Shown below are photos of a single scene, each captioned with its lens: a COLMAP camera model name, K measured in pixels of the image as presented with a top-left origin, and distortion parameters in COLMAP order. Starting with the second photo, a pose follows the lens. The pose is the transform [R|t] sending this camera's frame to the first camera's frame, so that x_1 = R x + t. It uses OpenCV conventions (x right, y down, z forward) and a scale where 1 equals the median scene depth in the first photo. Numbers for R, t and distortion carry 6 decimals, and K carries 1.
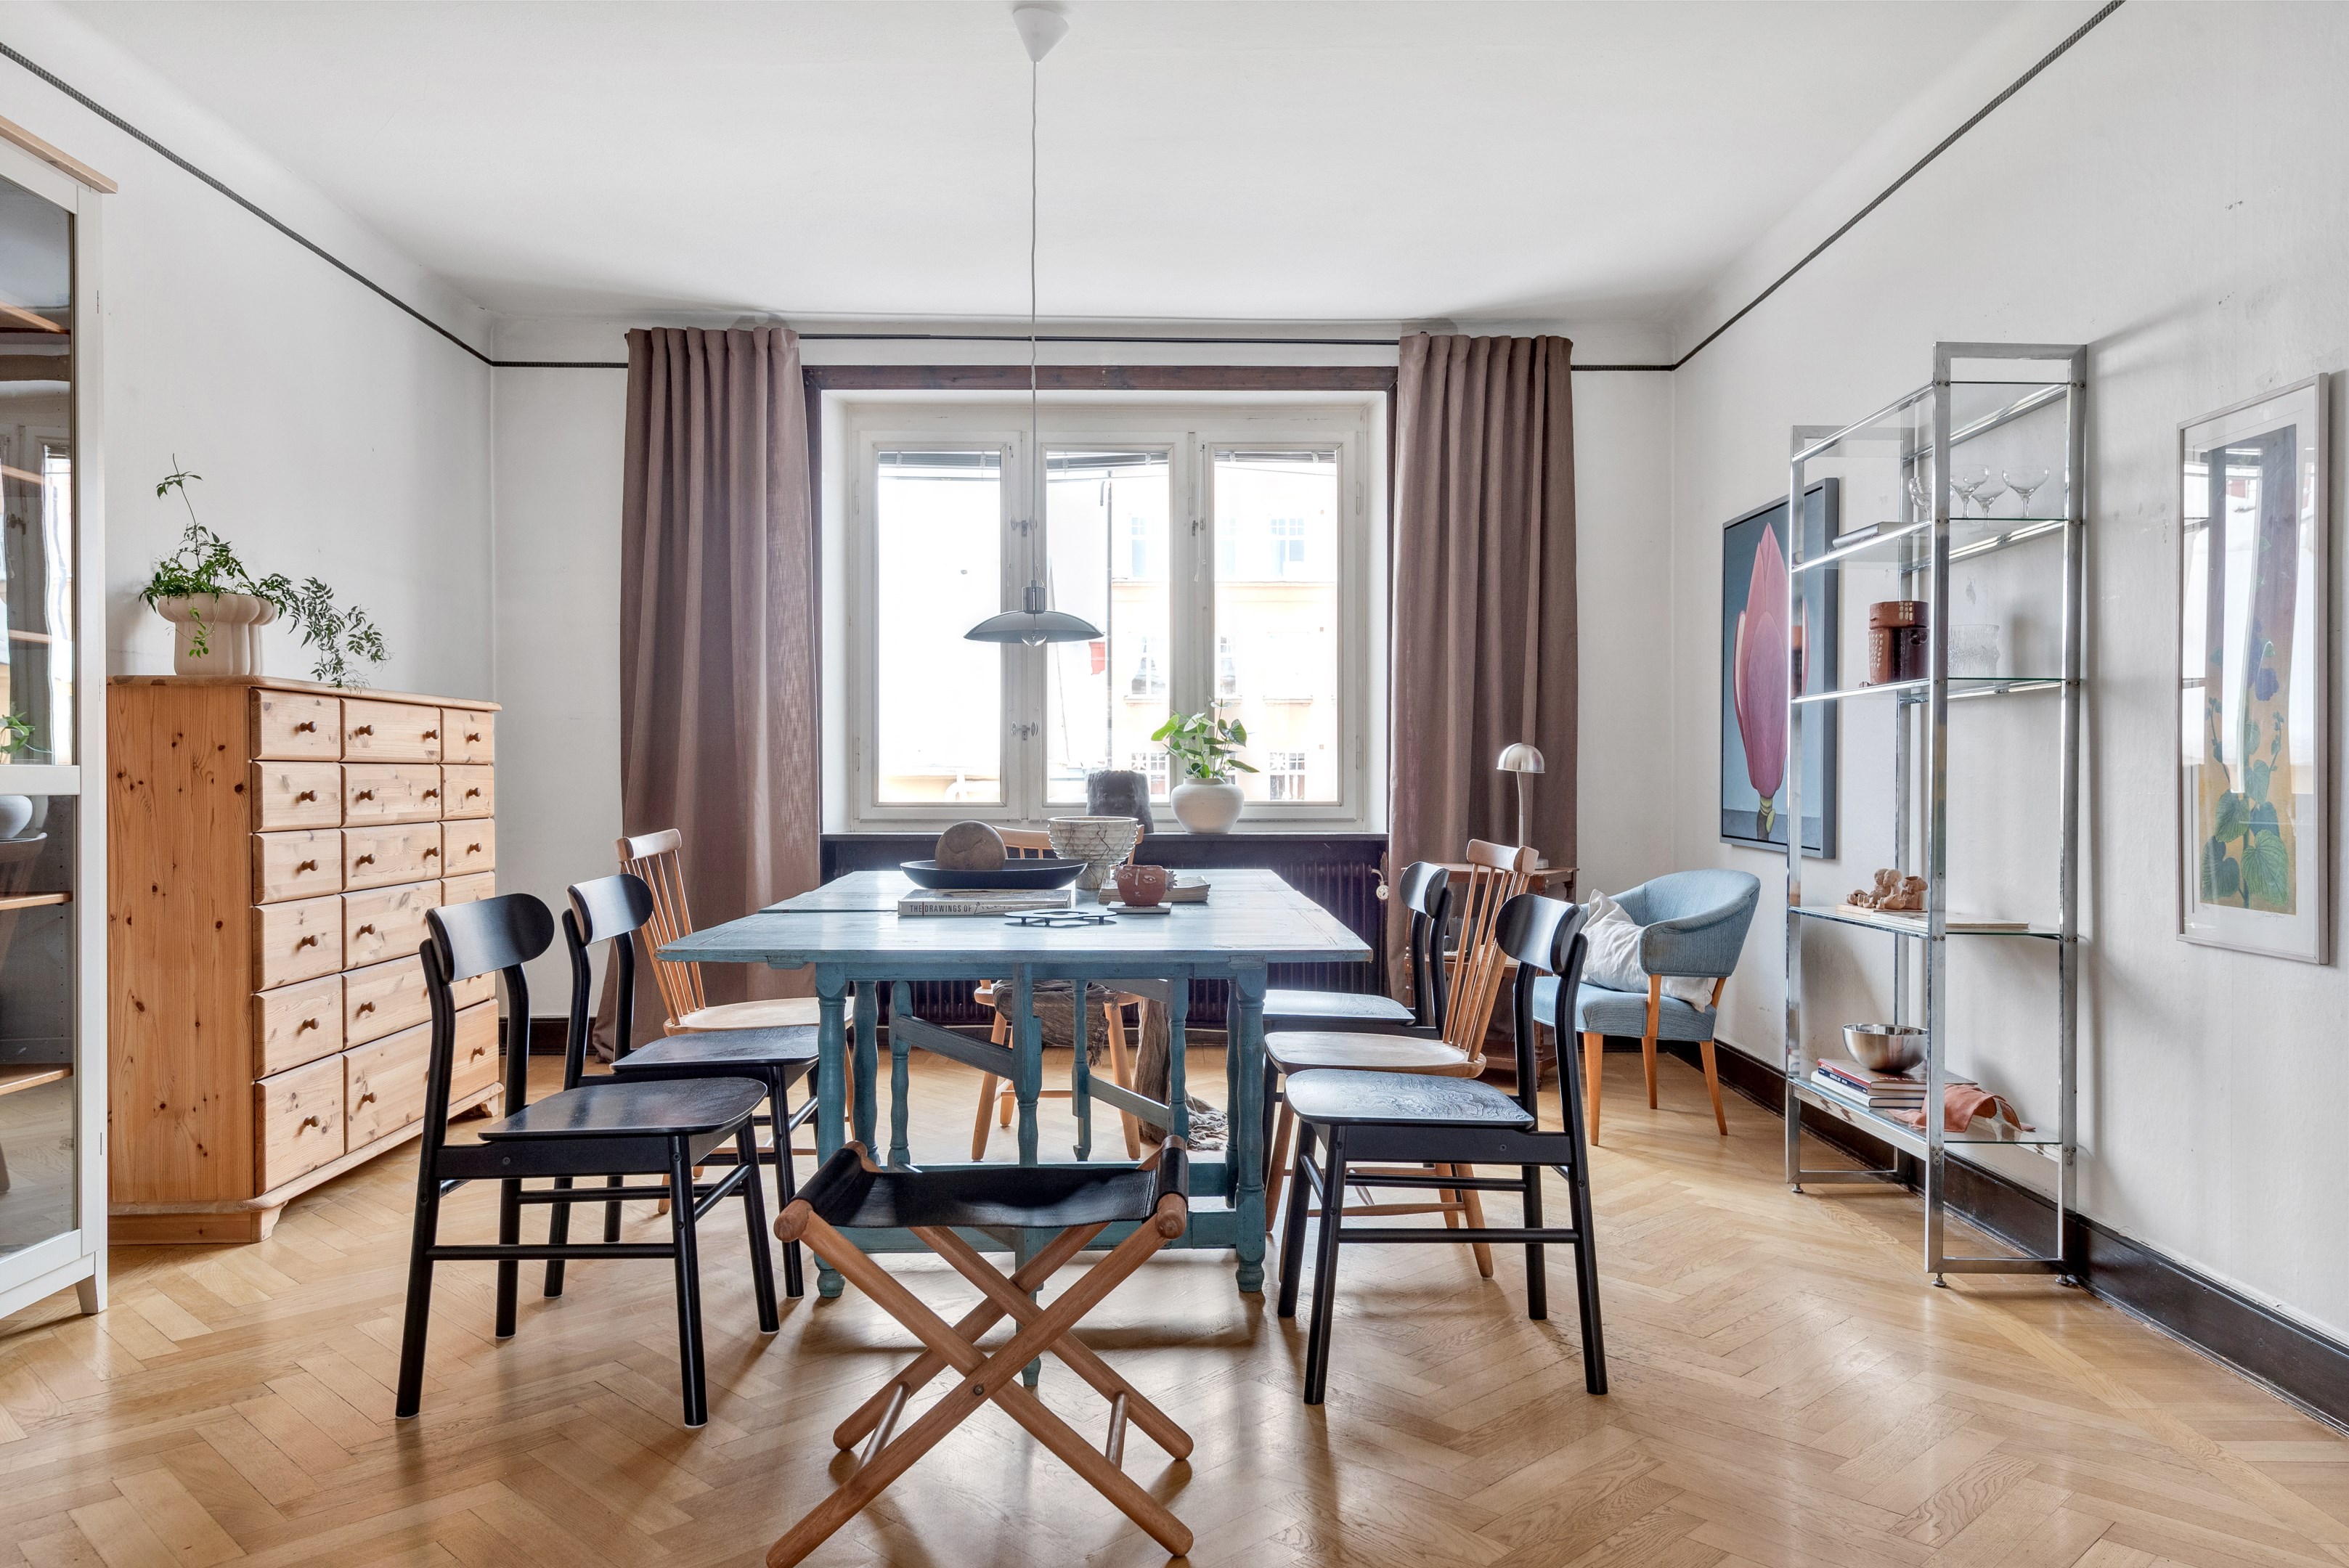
lens RADIAL K [[1839.4, 0, 1174.5], [0, 1839.4, 784.0], [0, 0, 1]] dist [0.023036, -0.005342]
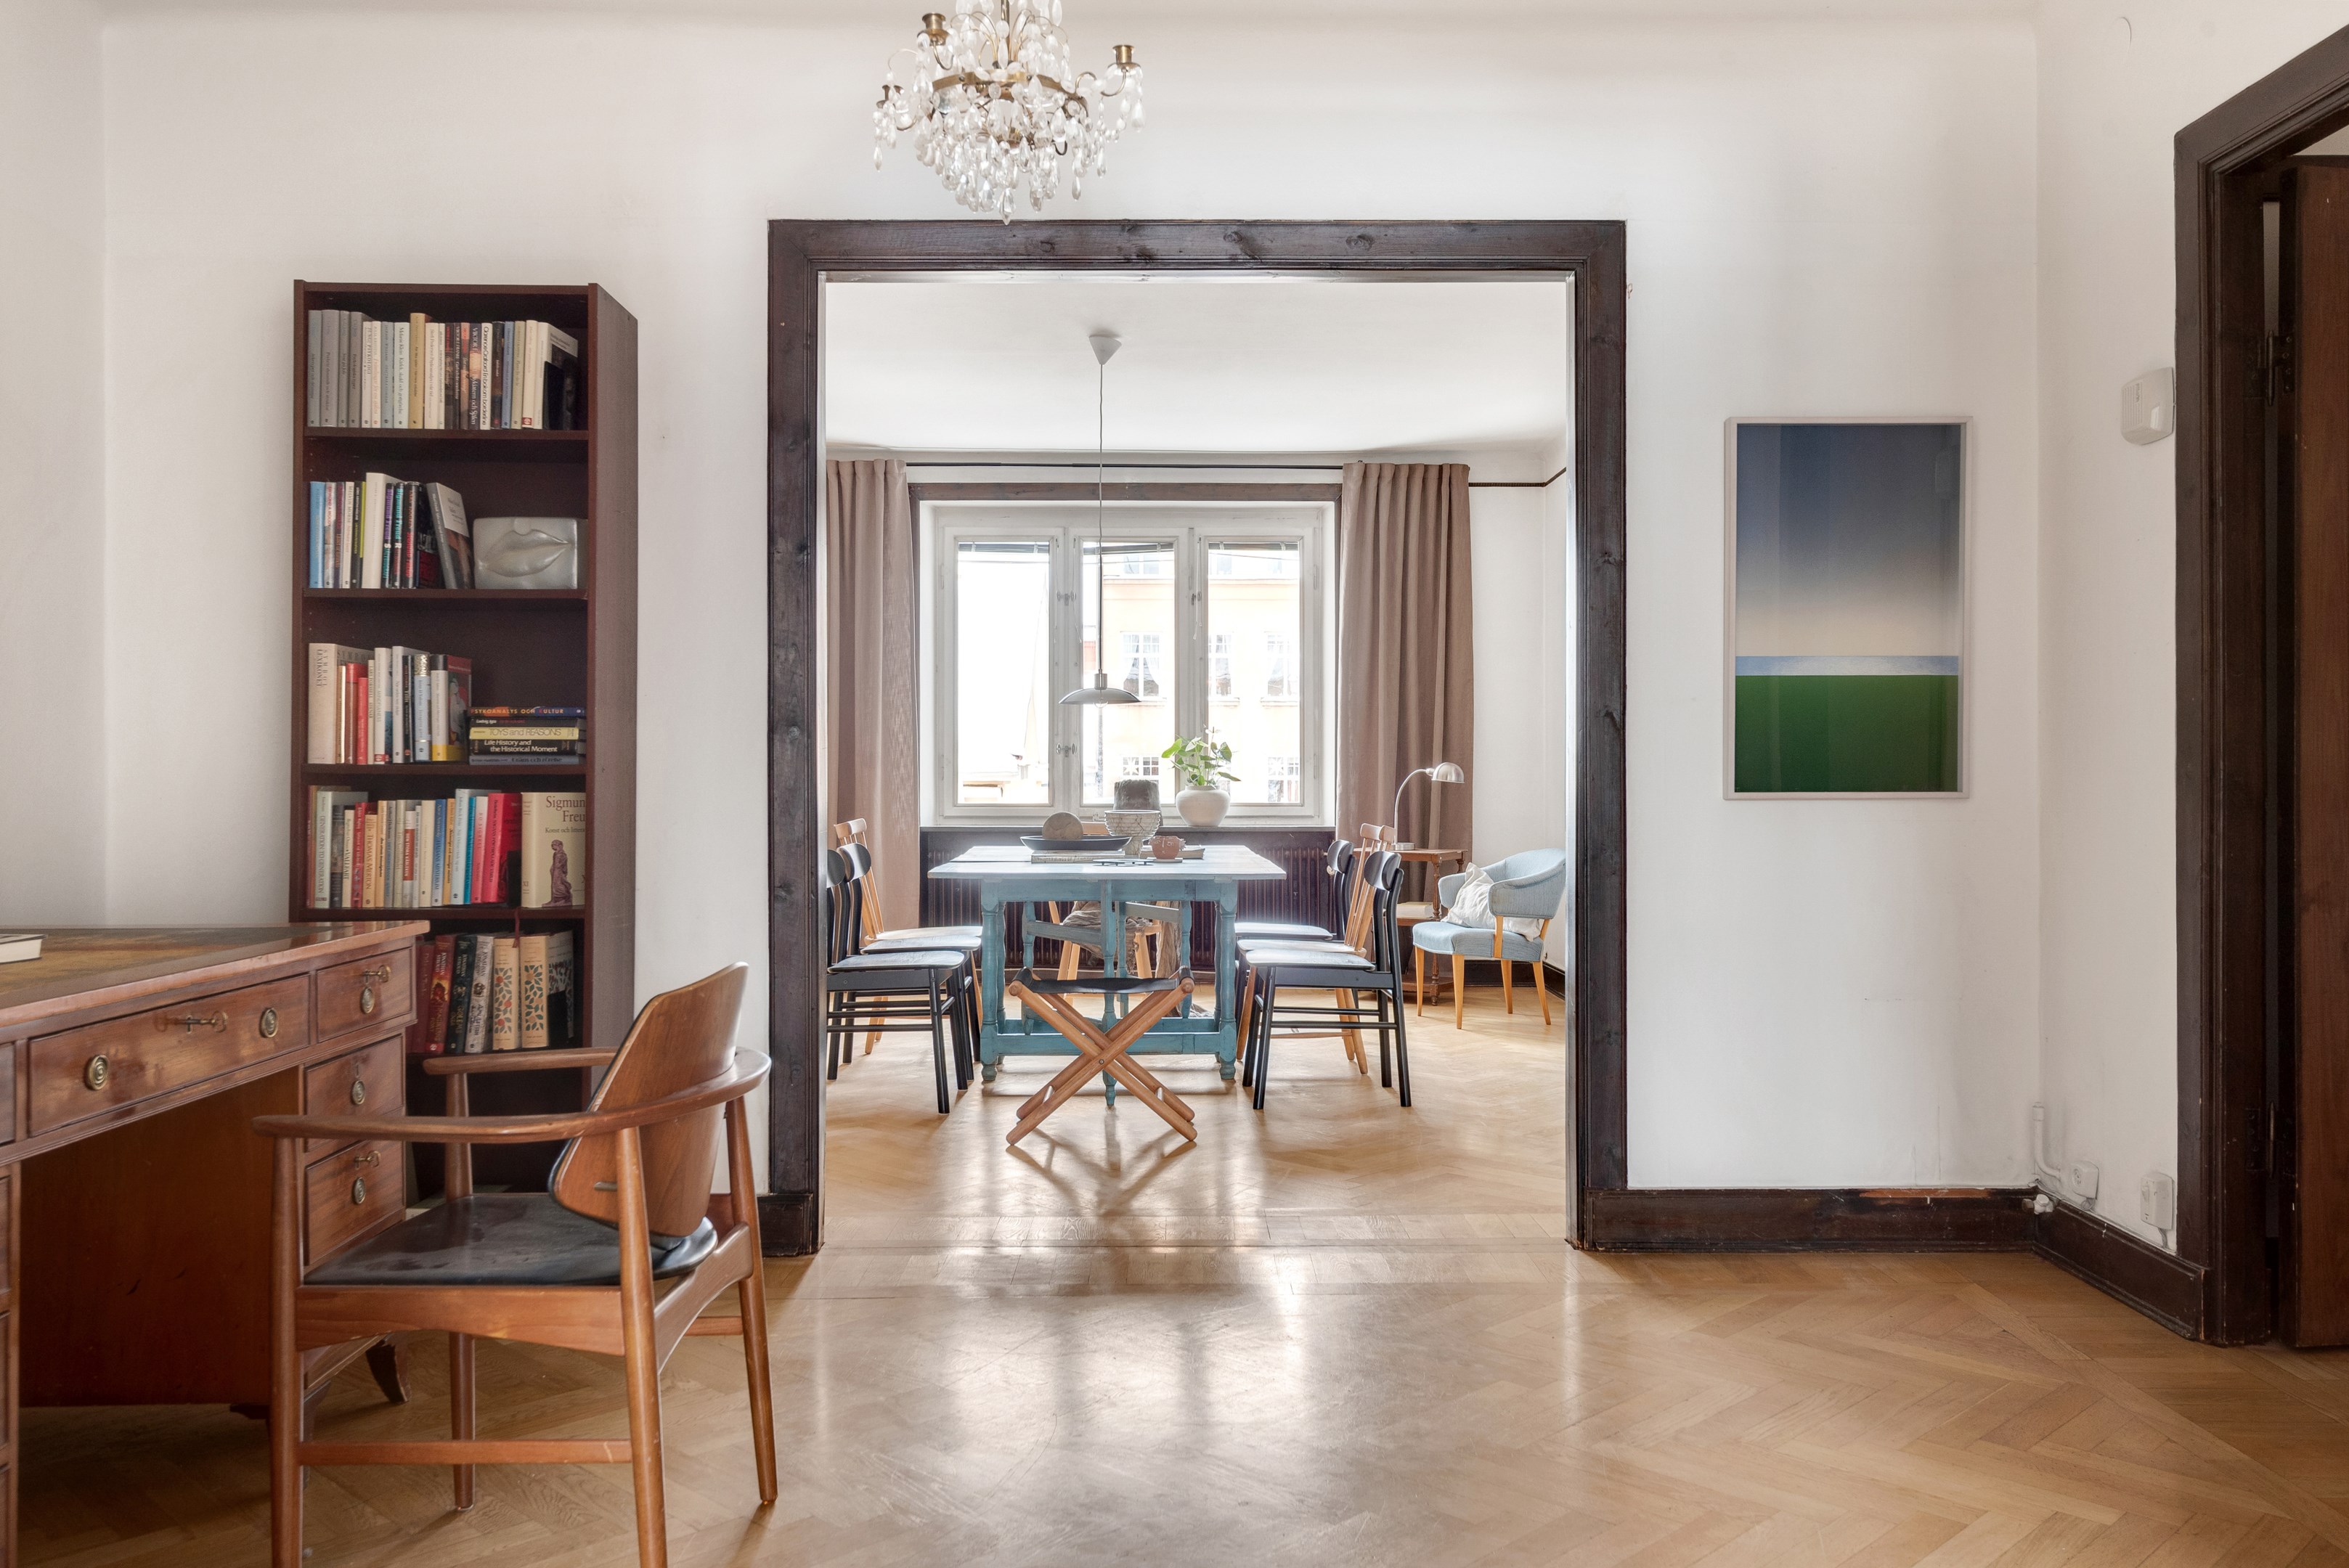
lens RADIAL K [[1839.4, 0, 1174.5], [0, 1839.4, 784.0], [0, 0, 1]] dist [0.023036, -0.005342]
pose [[0.999997, 0.000095, 0.002596, -0.006758], [-0.000087, 0.999994, -0.003340, 0.000153], [-0.002596, 0.003340, 0.999991, -0.366161]]
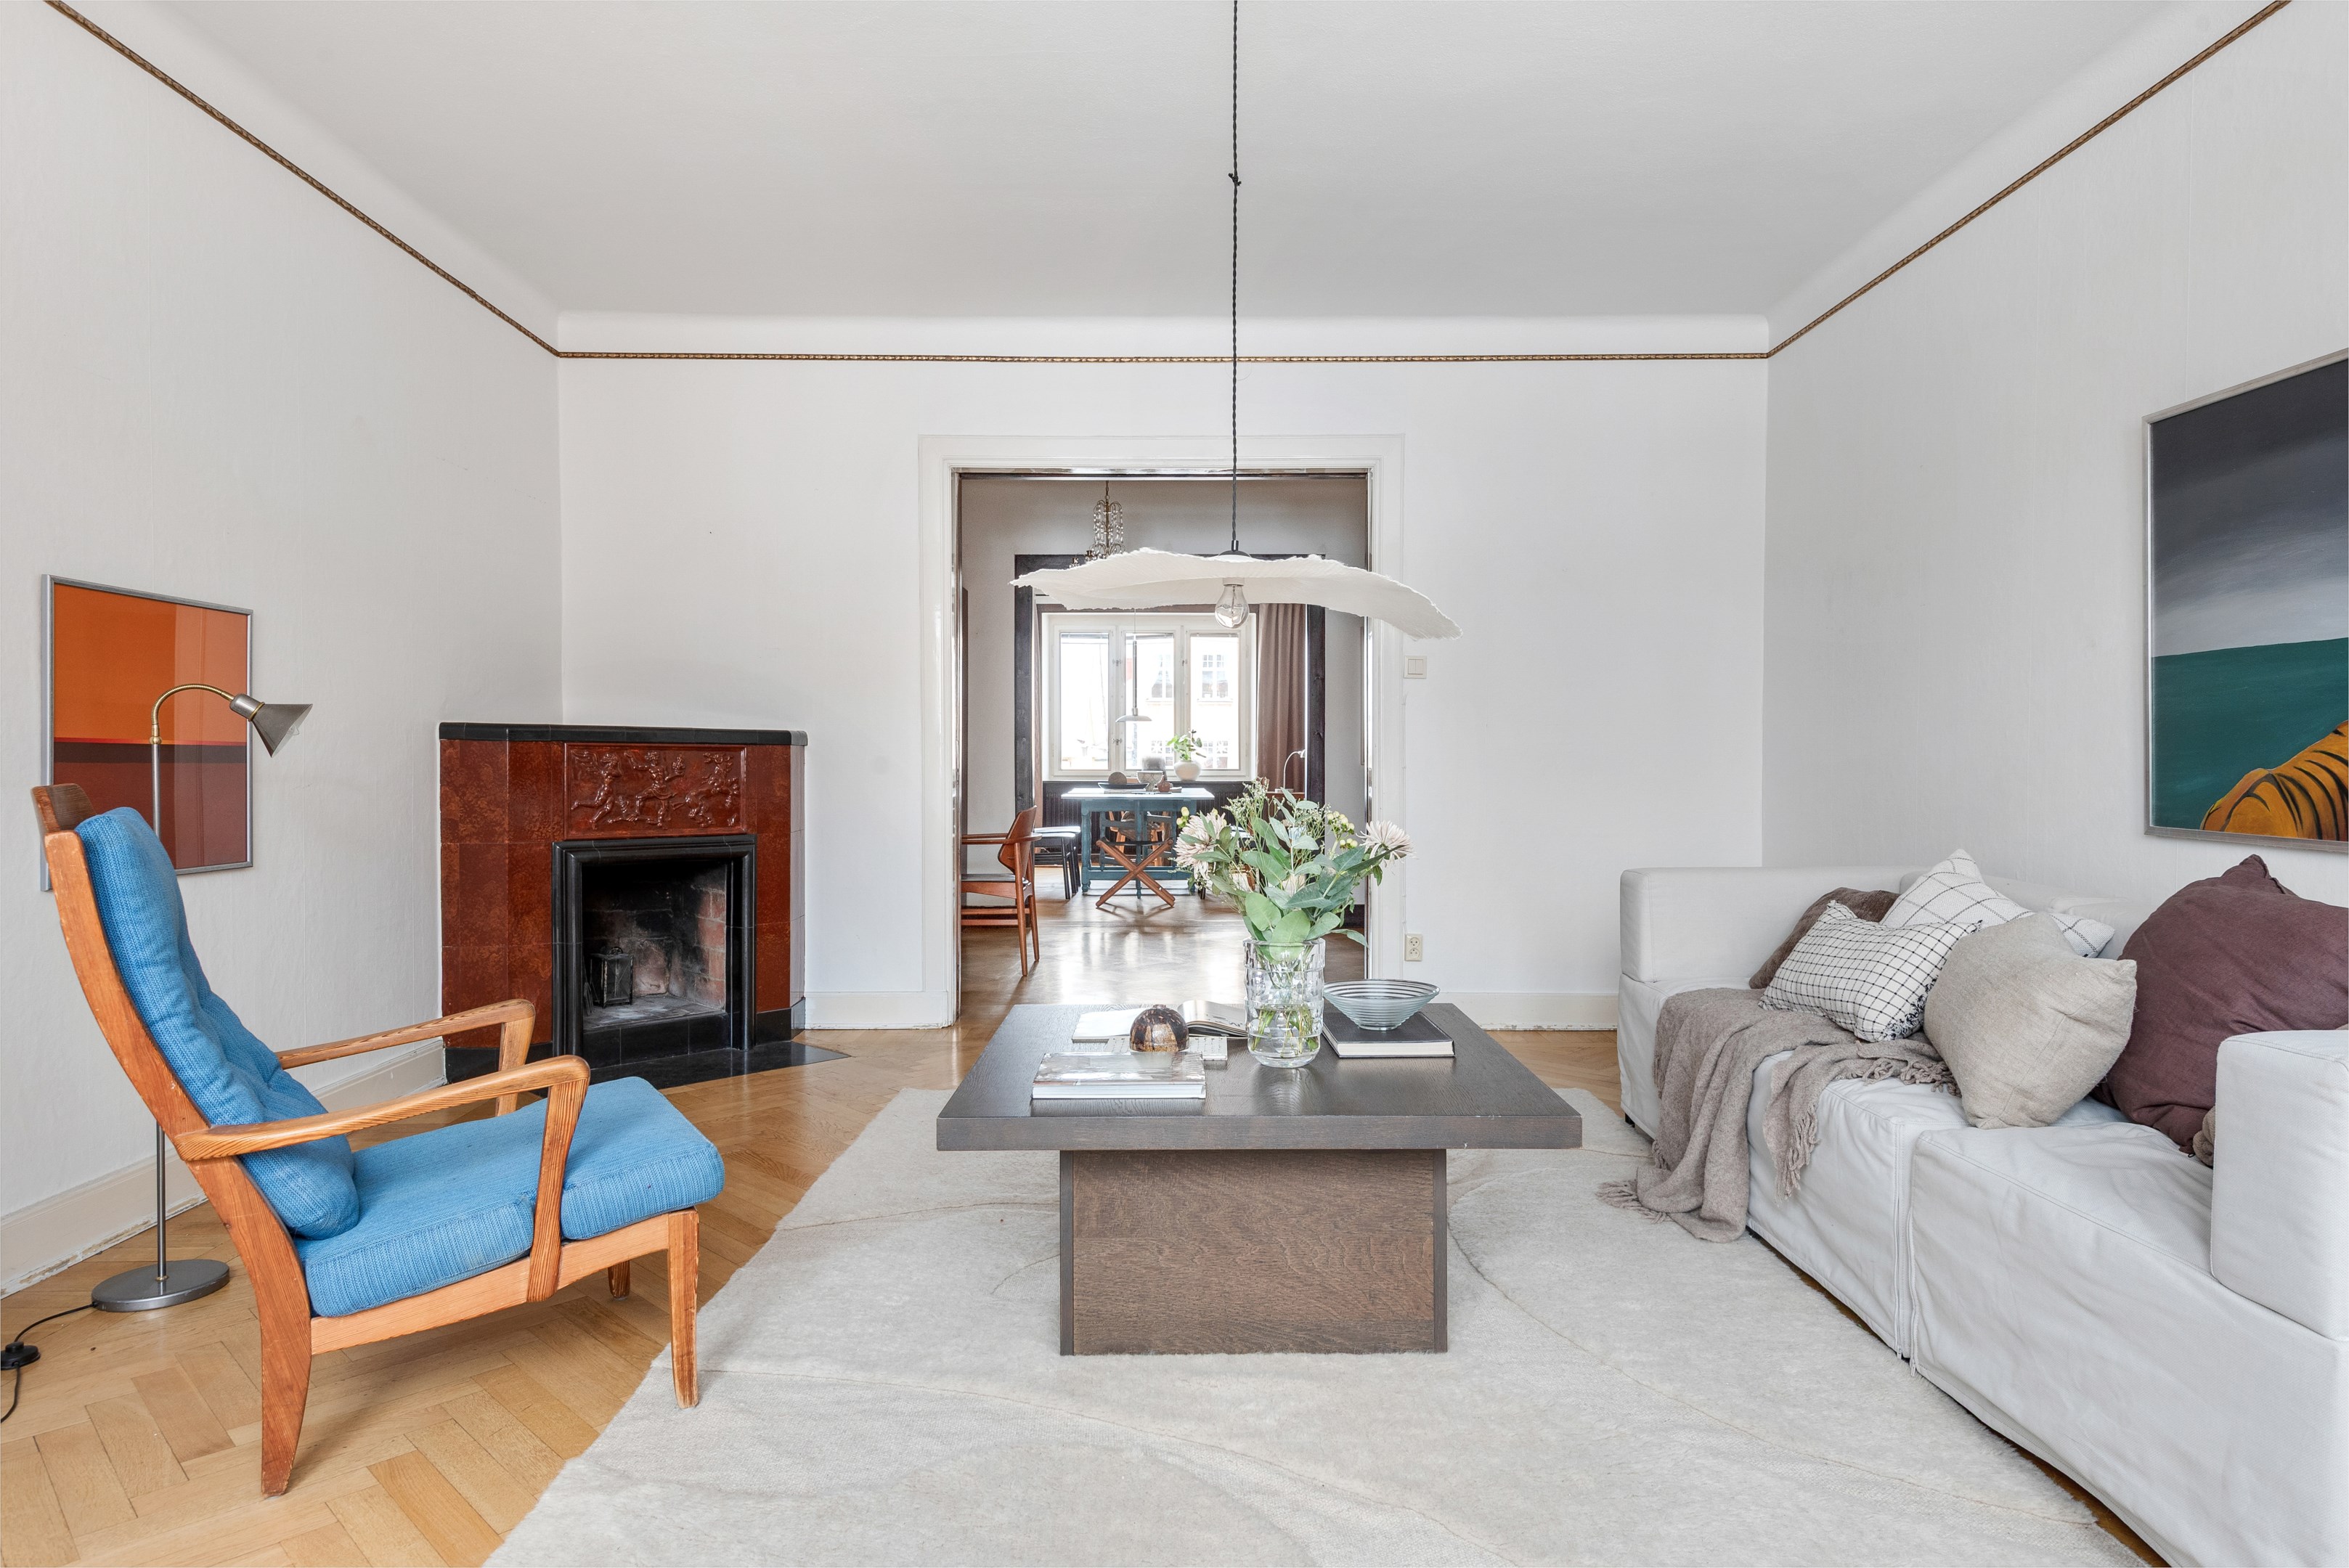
lens RADIAL K [[1309.9, 0, 1174.5], [0, 1309.9, 784.0], [0, 0, 1]] dist [0.003687, 0.000045]
pose [[0.999959, -0.000105, -0.009010, 0.016009], [0.000251, 0.999870, 0.016123, 0.001311], [0.009007, -0.016124, 0.999829, -0.901646]]
